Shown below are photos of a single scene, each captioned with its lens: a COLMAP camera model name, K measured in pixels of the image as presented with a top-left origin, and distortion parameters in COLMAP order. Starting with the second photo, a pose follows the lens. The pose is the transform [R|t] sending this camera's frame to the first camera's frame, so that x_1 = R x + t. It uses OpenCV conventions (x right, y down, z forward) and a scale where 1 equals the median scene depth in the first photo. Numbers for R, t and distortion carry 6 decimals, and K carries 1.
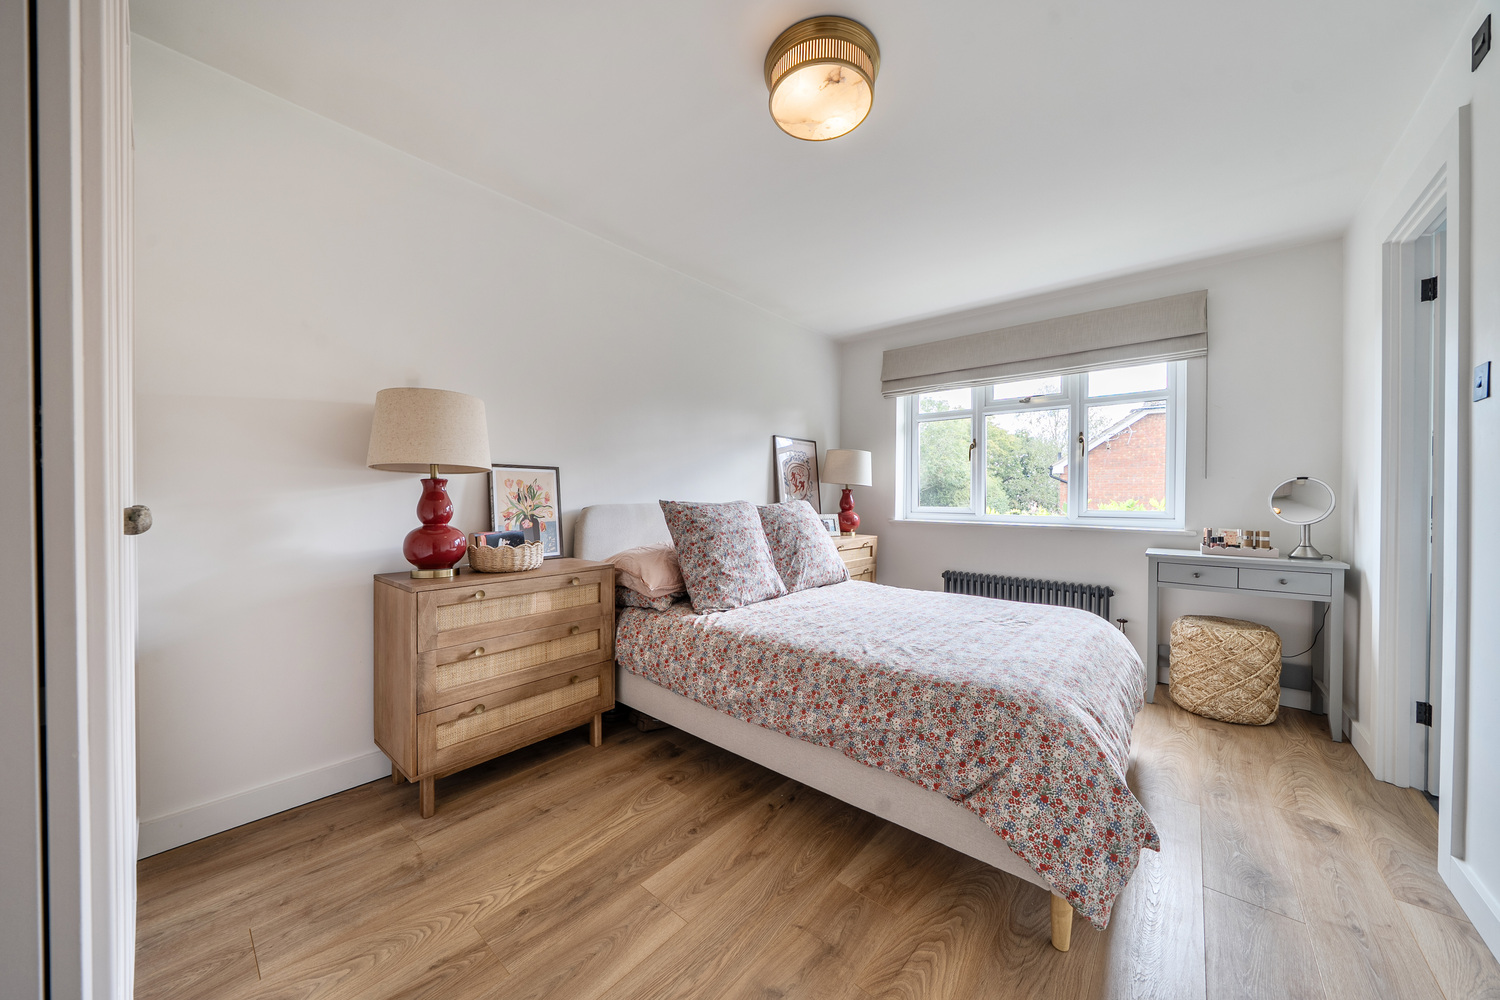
lens RADIAL K [[518.8, 0, 750.0], [0, 518.8, 500.0], [0, 0, 1]] dist [-0.001098, -0.000314]
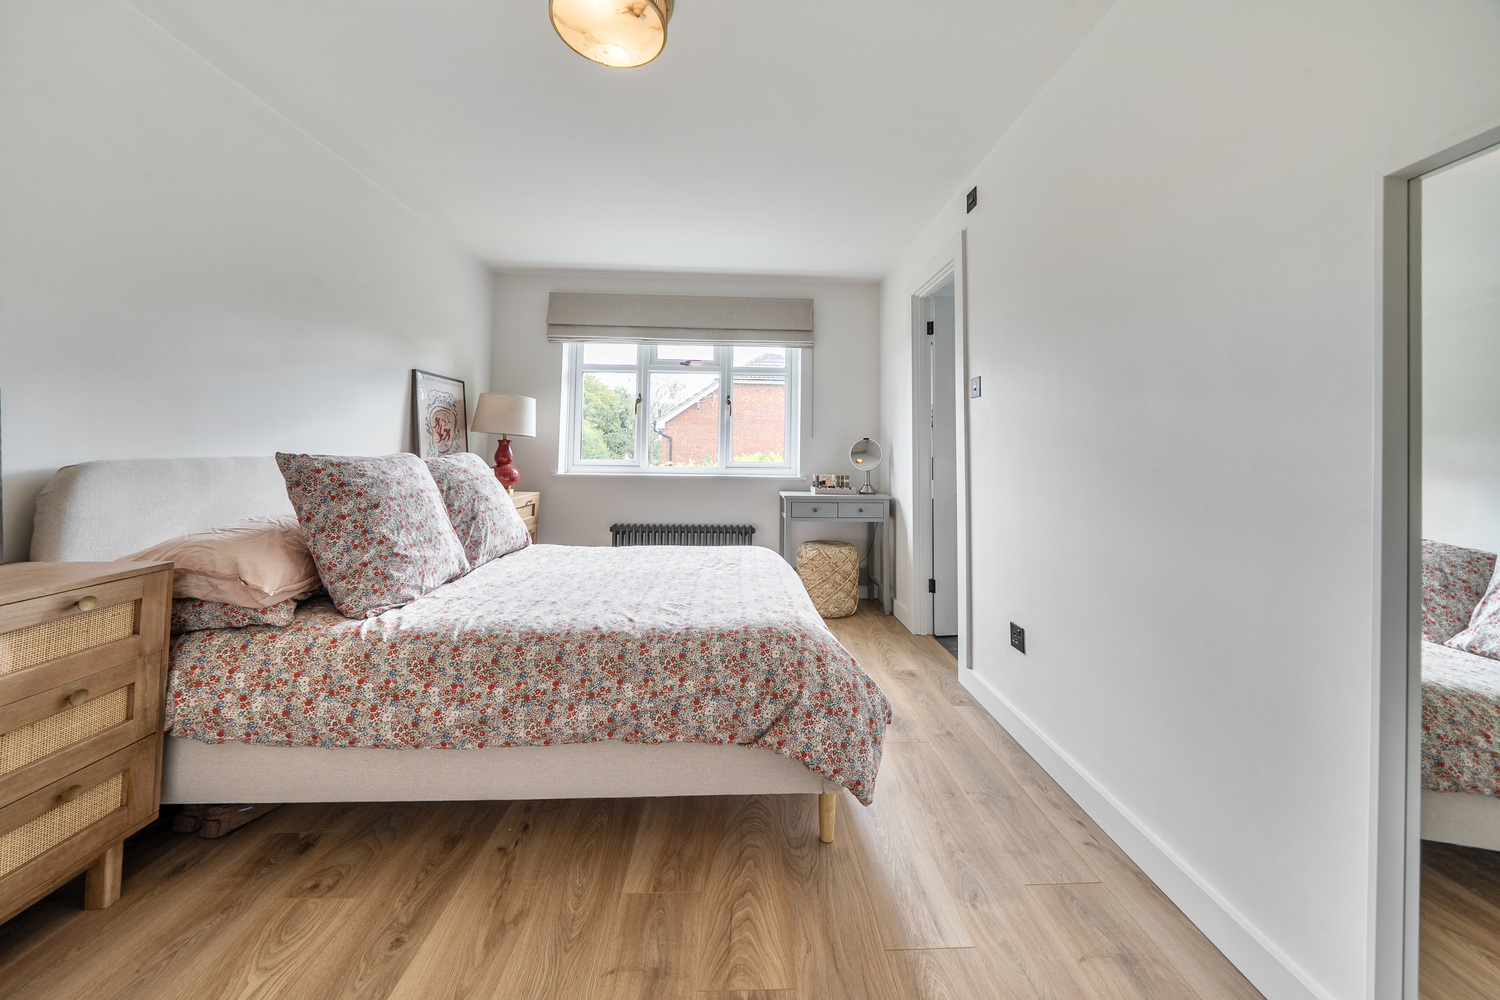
lens RADIAL K [[532.9, 0, 755.2], [0, 532.9, 421.1], [0, 0, 1]] dist [-0.001526, -0.000338]
pose [[0.728559, 0.042767, 0.683646, -0.214705], [-0.003623, 0.998276, -0.058588, -0.002703], [-0.684973, 0.040208, 0.727458, 0.115891]]
